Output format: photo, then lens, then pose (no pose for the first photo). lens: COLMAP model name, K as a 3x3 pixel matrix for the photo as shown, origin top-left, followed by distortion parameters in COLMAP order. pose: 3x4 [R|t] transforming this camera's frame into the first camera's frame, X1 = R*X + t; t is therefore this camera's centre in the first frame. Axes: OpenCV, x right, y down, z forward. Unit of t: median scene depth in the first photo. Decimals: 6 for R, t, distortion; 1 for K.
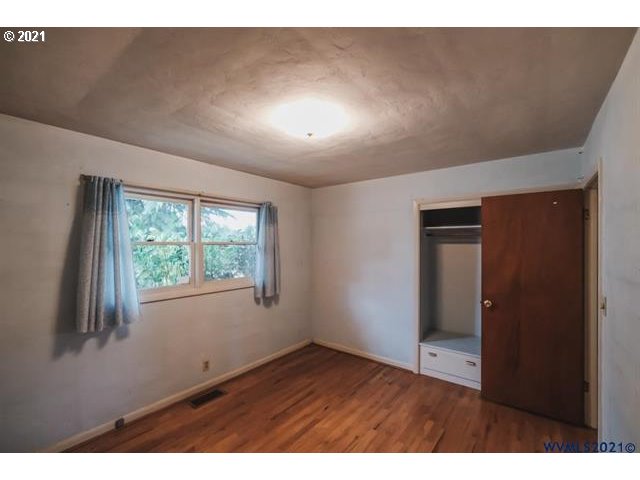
lens RADIAL K [[279.2, 0, 324.9], [0, 279.2, 243.3], [0, 0, 1]] dist [-0.009238, -0.000827]
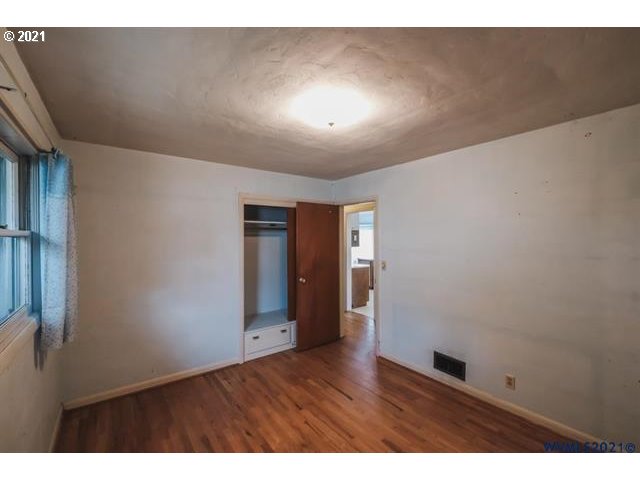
lens RADIAL K [[279.2, 0, 322.9], [0, 279.2, 235.3], [0, 0, 1]] dist [-0.009238, -0.000827]
pose [[0.254681, 0.007460, 0.966996, -0.672293], [-0.002139, 0.999972, -0.007151, 0.006146], [-0.967023, -0.000247, 0.254690, 0.519691]]
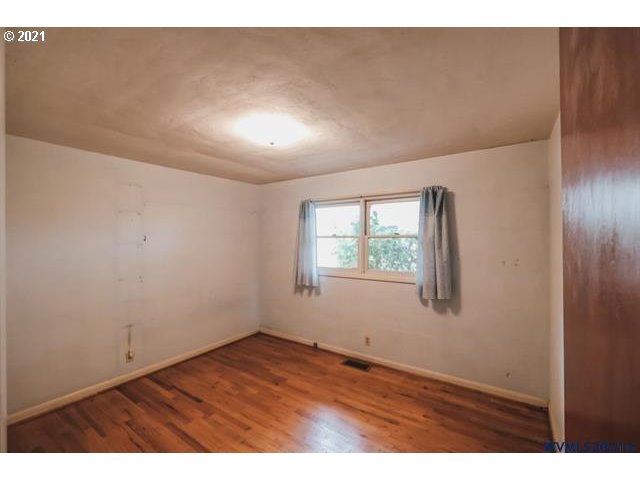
lens RADIAL K [[279.2, 0, 322.8], [0, 279.2, 235.3], [0, 0, 1]] dist [-0.009238, -0.000827]
pose [[0.053052, -0.011079, -0.998530, 0.748711], [0.003099, 0.999935, -0.010930, 0.007750], [0.998587, -0.002515, 0.053083, 0.763273]]
